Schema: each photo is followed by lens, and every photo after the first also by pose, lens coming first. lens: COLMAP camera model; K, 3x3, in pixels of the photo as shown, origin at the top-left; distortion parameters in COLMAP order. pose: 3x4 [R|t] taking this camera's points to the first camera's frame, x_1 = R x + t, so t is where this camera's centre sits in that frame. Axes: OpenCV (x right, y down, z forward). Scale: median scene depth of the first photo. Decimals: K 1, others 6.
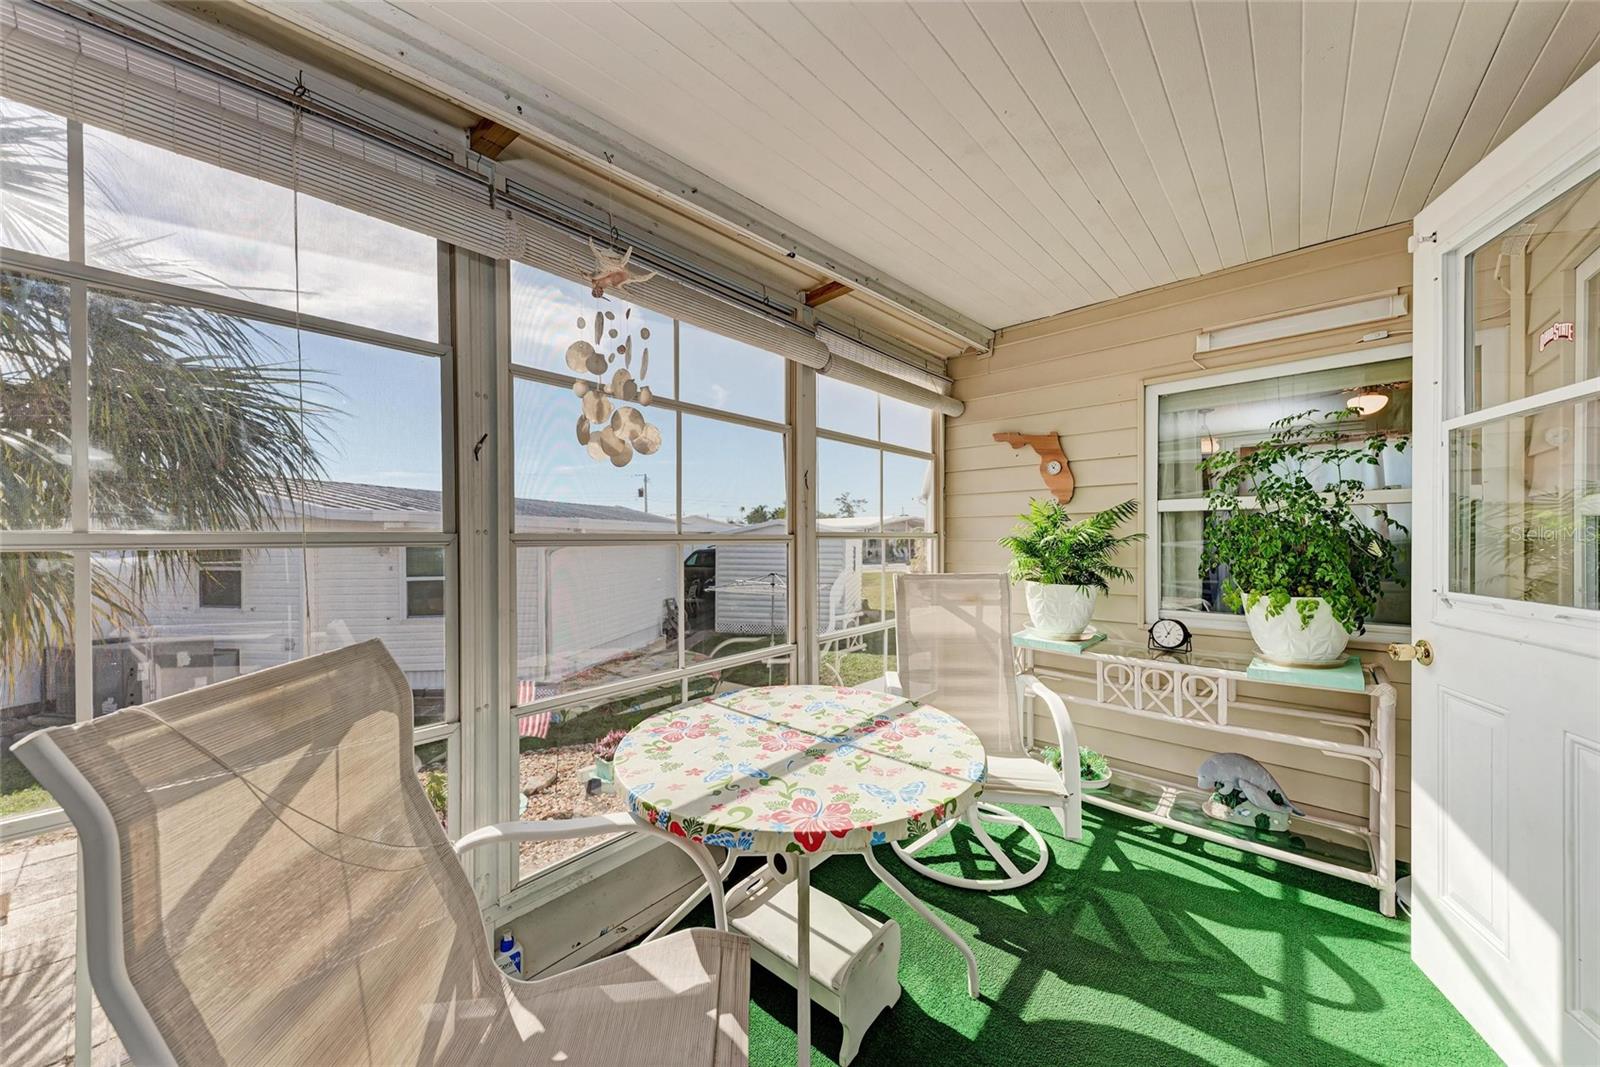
lens RADIAL K [[546.0, 0, 810.2], [0, 546.0, 540.9], [0, 0, 1]] dist [0.015308, -0.003324]
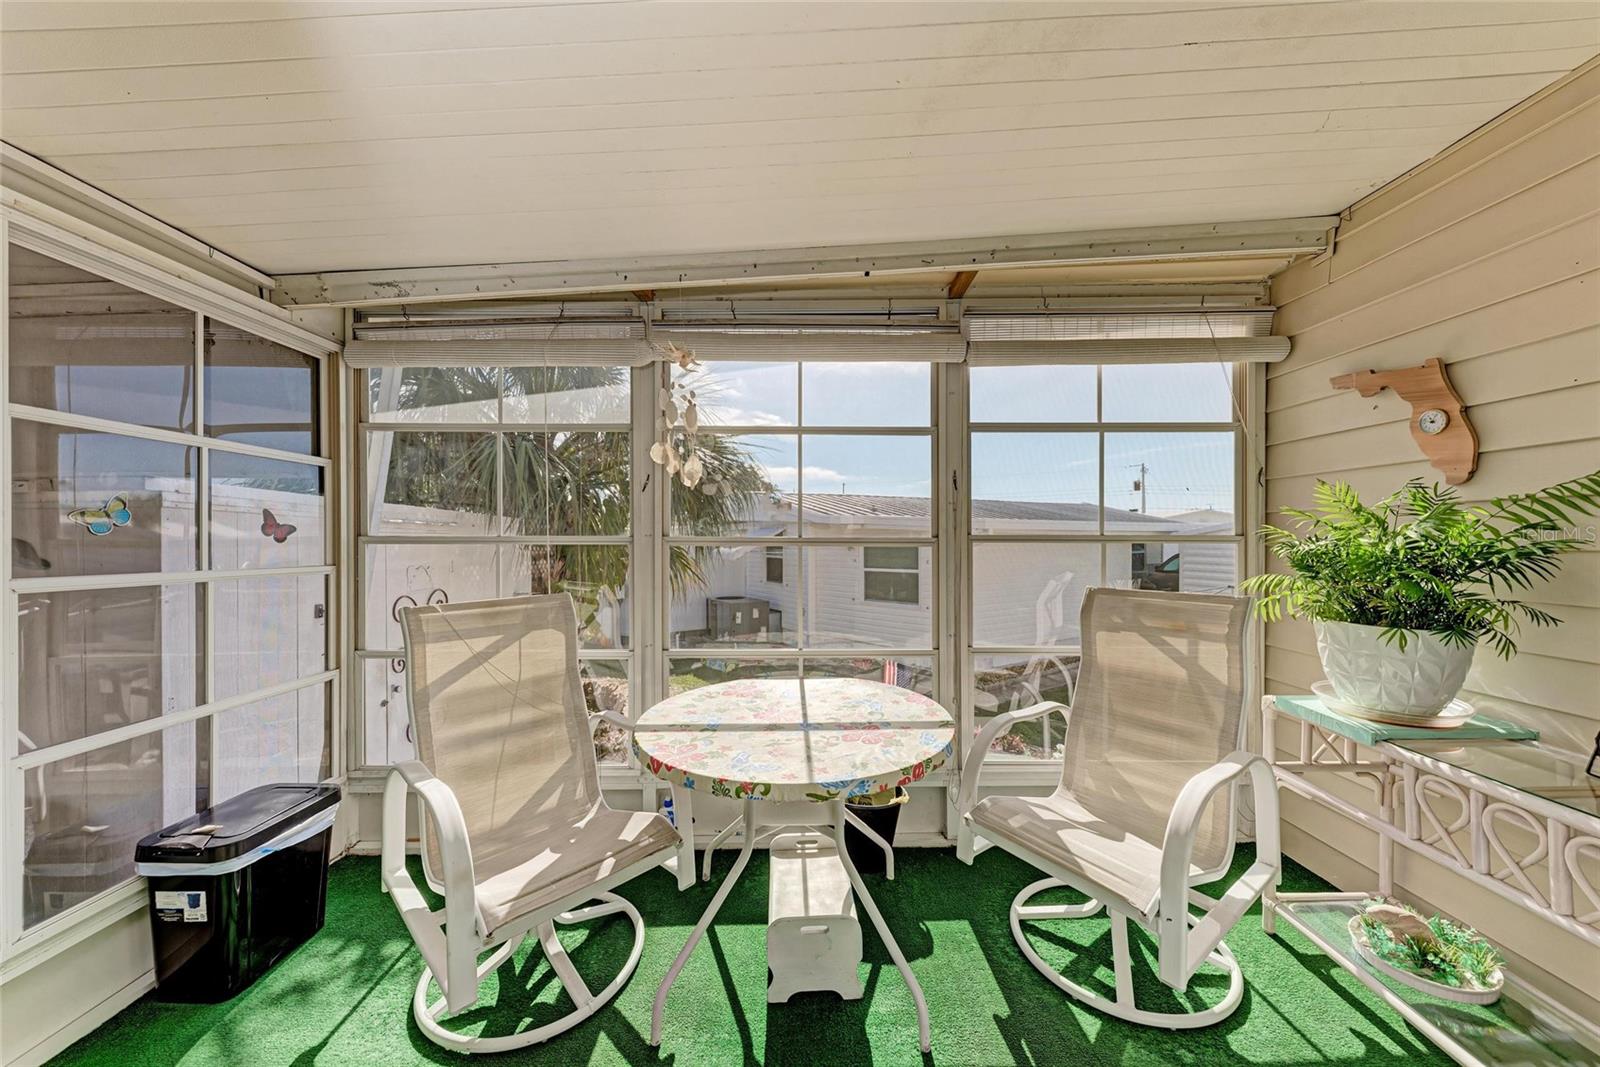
lens RADIAL K [[563.0, 0, 801.3], [0, 563.0, 538.8], [0, 0, 1]] dist [0.006689, -0.001923]
pose [[0.665460, 0.007081, -0.746400, 0.542525], [-0.009168, 0.999957, 0.001312, -0.008479], [0.746377, 0.005970, 0.665496, 0.143887]]
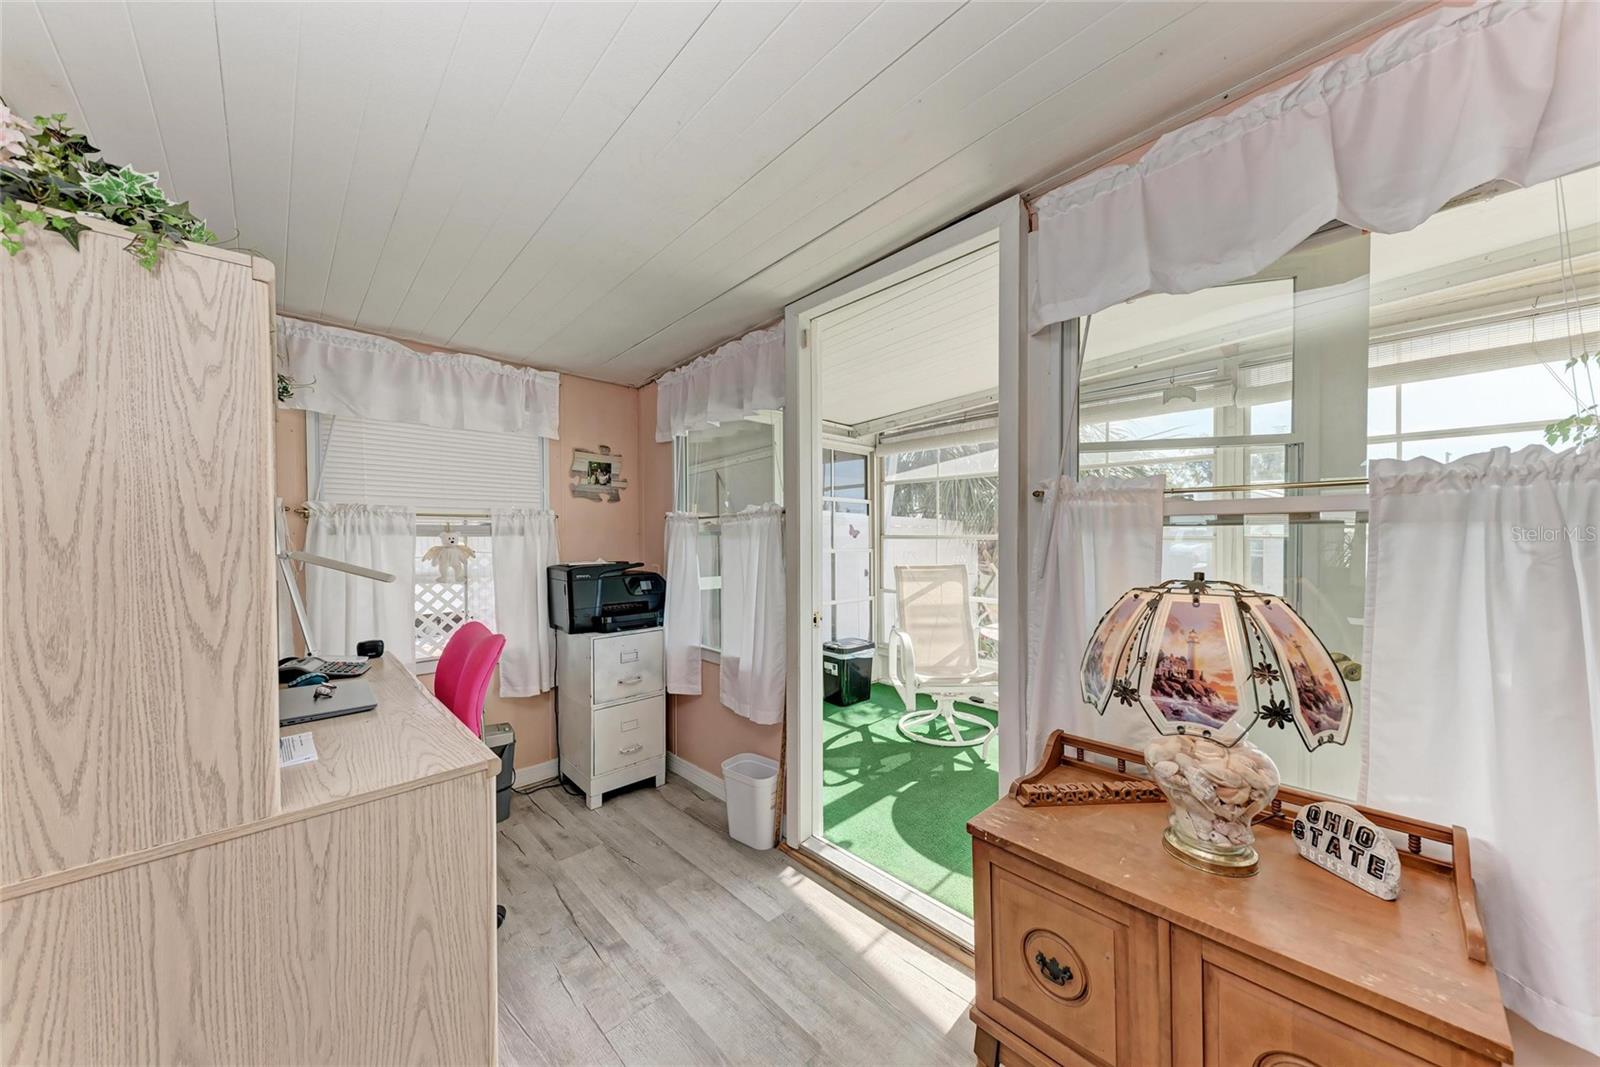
lens RADIAL K [[546.0, 0, 808.3], [0, 546.0, 544.4], [0, 0, 1]] dist [0.015308, -0.003324]
pose [[-0.075145, 0.027643, -0.996789, 1.346636], [-0.000597, 0.999614, 0.027767, -0.026545], [0.997172, 0.002682, -0.075099, 0.104935]]
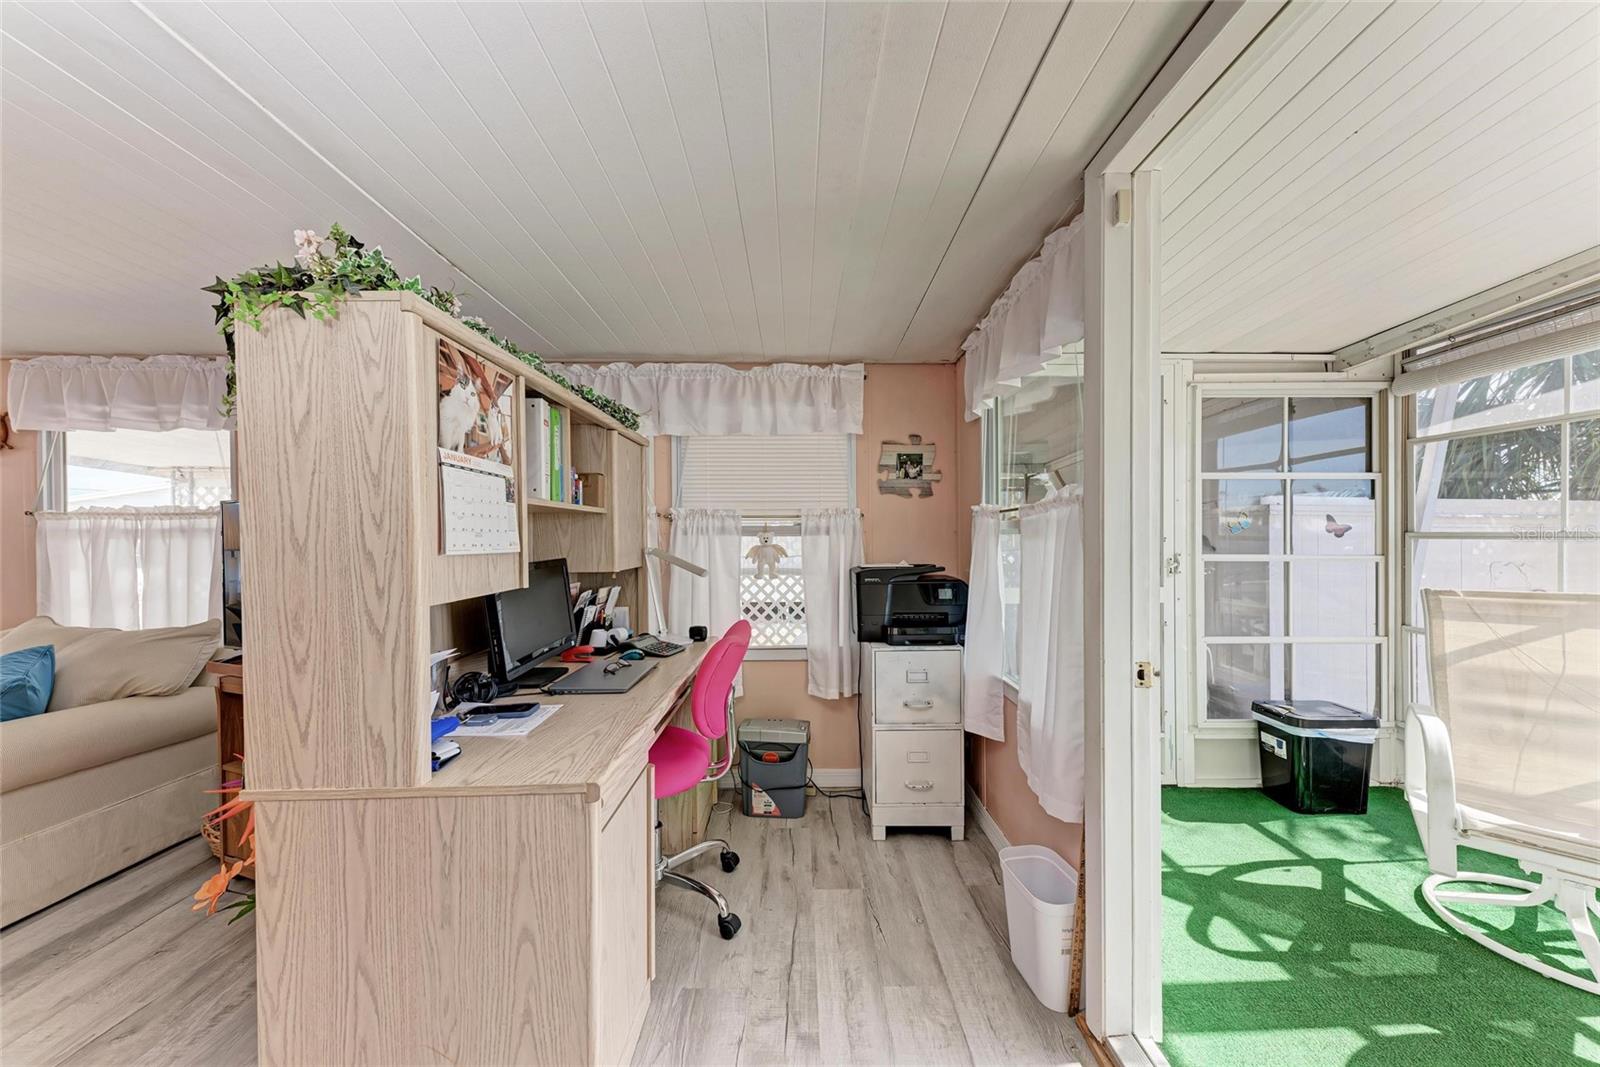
lens RADIAL K [[546.0, 0, 808.3], [0, 546.0, 543.4], [0, 0, 1]] dist [0.015308, -0.003324]
pose [[-0.738516, 0.024051, -0.673807, 1.034360], [0.011003, 0.999660, 0.023622, -0.022859], [0.674146, 0.010031, -0.738530, 0.235673]]
